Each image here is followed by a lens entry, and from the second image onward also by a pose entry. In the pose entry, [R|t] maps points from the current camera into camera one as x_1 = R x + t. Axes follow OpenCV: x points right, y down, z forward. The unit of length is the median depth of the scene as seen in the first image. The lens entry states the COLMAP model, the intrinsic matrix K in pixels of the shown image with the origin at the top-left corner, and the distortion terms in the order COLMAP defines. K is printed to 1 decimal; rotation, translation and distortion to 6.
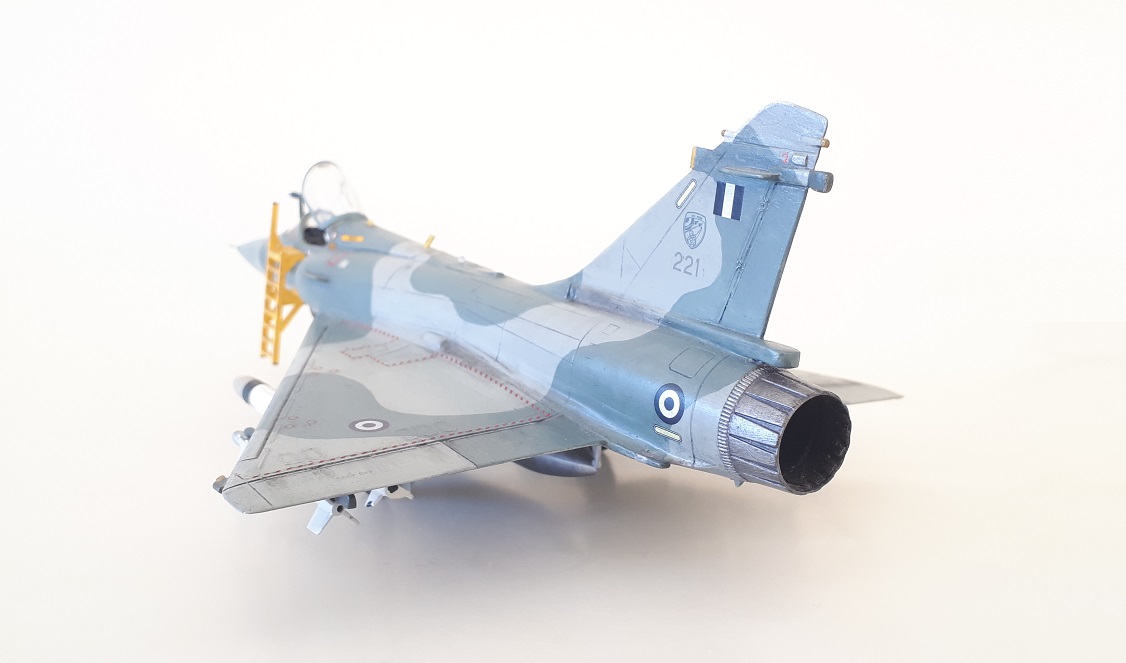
lens RADIAL K [[1203.1, 0, 563.6], [0, 1203.1, 345.3], [0, 0, 1]] dist [0.376171, 0.000747]
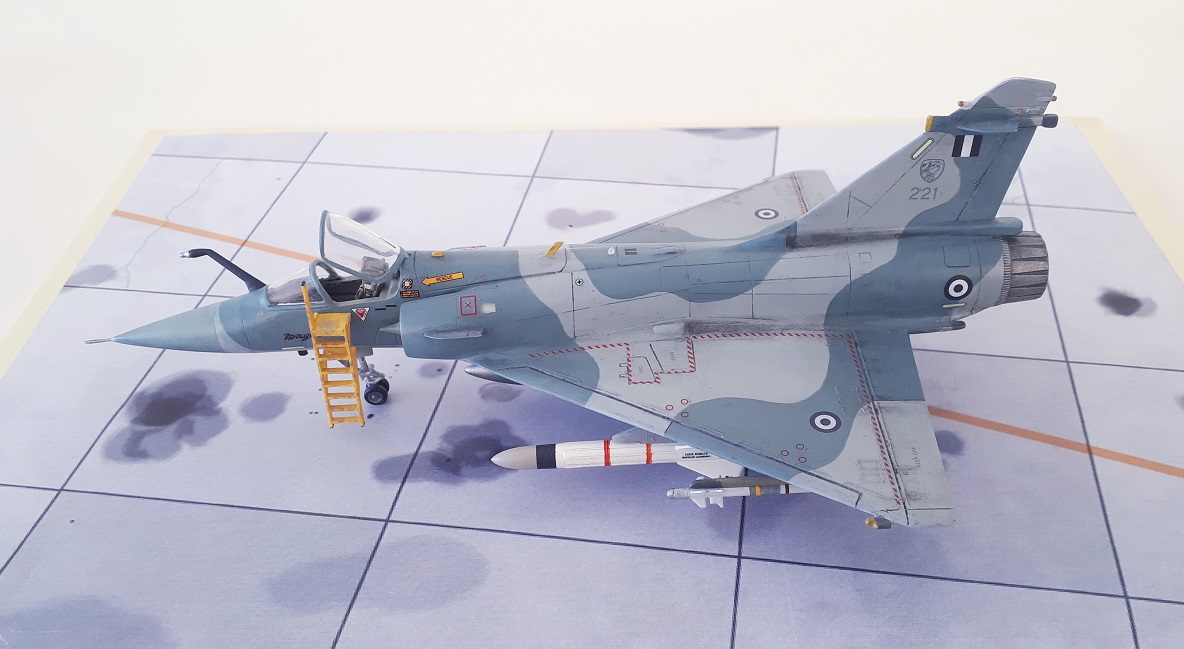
lens RADIAL K [[1155.0, 0, 626.9], [0, 1155.0, 377.0], [0, 0, 1]] dist [0.190161, -0.612493]
pose [[0.550718, -0.584772, 0.595610, -1.016297], [0.259561, 0.798169, 0.543649, -0.722934], [-0.793308, -0.144800, 0.591350, 0.455495]]
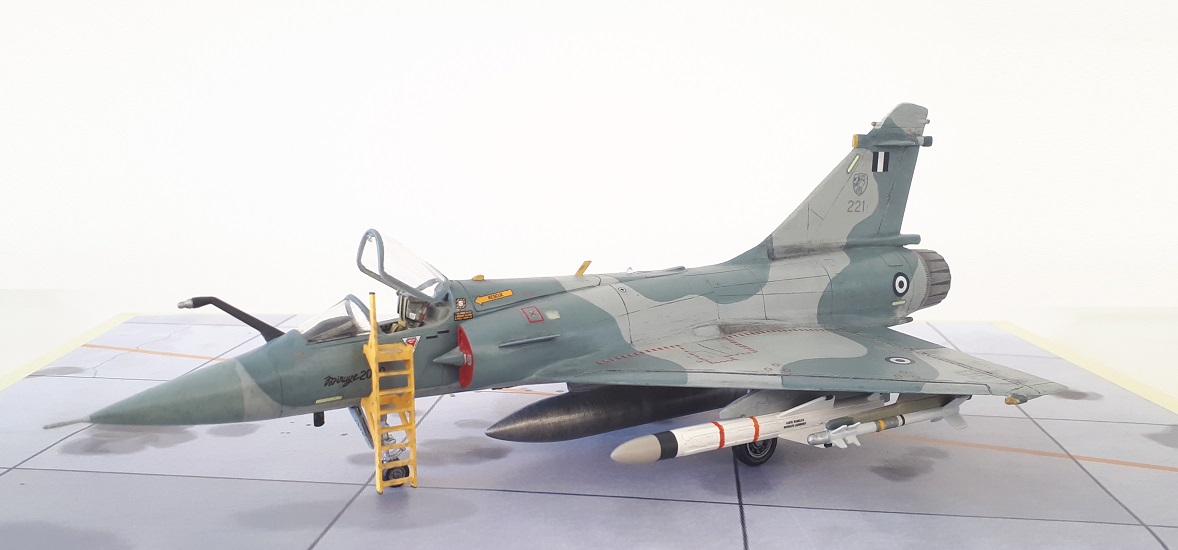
lens RADIAL K [[1156.2, 0, 588.6], [0, 1156.2, 293.3], [0, 0, 1]] dist [0.121682, -0.004959]
pose [[0.068190, -0.236205, 0.969308, -1.473332], [0.235158, 0.948000, 0.214470, -0.378582], [-0.969562, 0.213316, 0.120190, 1.200461]]
